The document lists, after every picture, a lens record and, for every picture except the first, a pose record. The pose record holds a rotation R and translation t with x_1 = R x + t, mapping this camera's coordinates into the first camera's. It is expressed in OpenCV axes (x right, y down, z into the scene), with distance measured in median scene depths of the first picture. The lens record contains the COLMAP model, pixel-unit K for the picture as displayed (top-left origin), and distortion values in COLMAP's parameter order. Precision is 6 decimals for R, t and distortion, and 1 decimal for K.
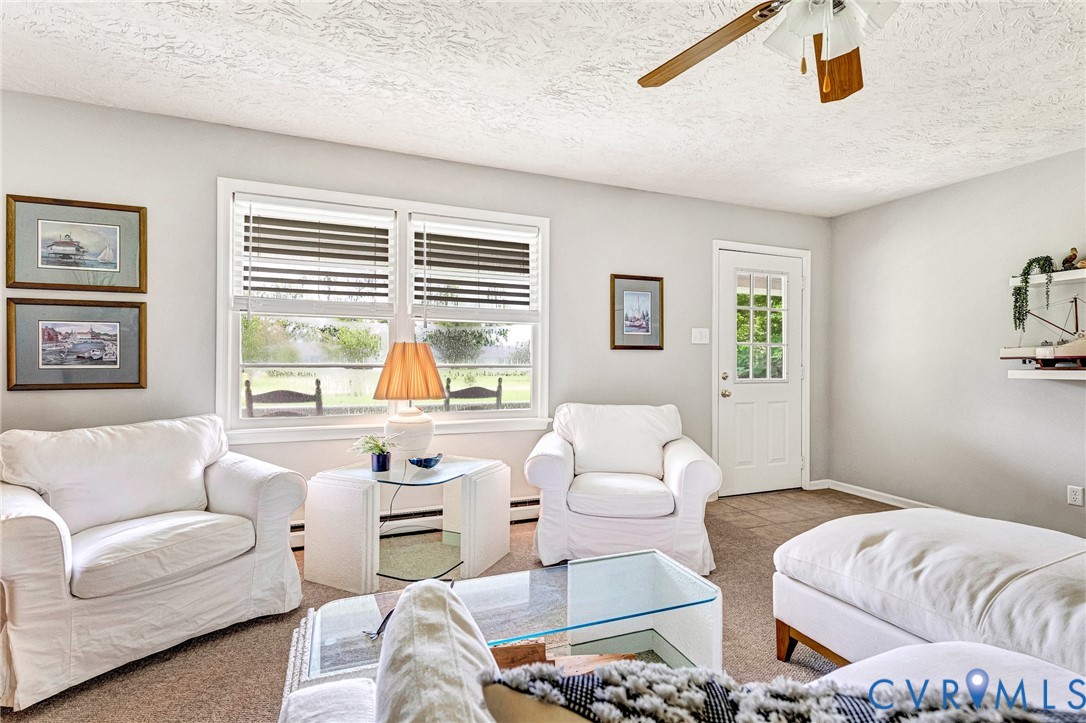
lens RADIAL K [[522.1, 0, 538.2], [0, 522.1, 365.8], [0, 0, 1]] dist [-0.002729, -0.000442]
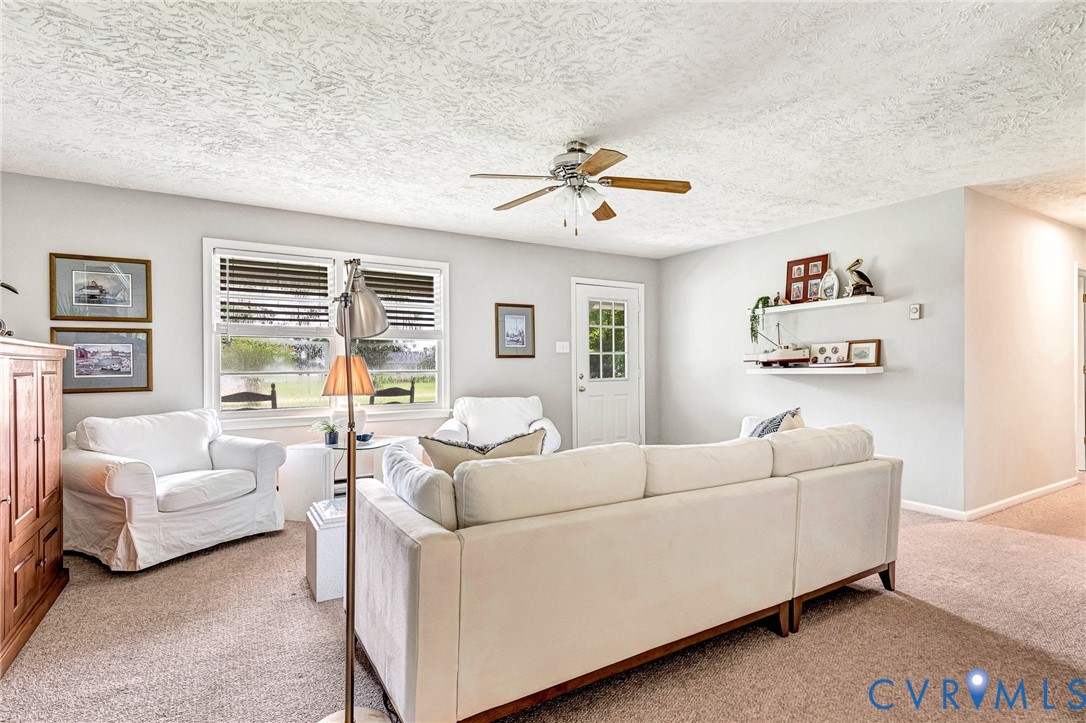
lens RADIAL K [[522.1, 0, 538.2], [0, 522.1, 365.8], [0, 0, 1]] dist [-0.002729, -0.000442]
pose [[0.985220, -0.013686, 0.170744, 0.018598], [0.015533, 0.999834, -0.009488, 0.004523], [-0.170586, 0.012000, 0.985270, -0.457414]]
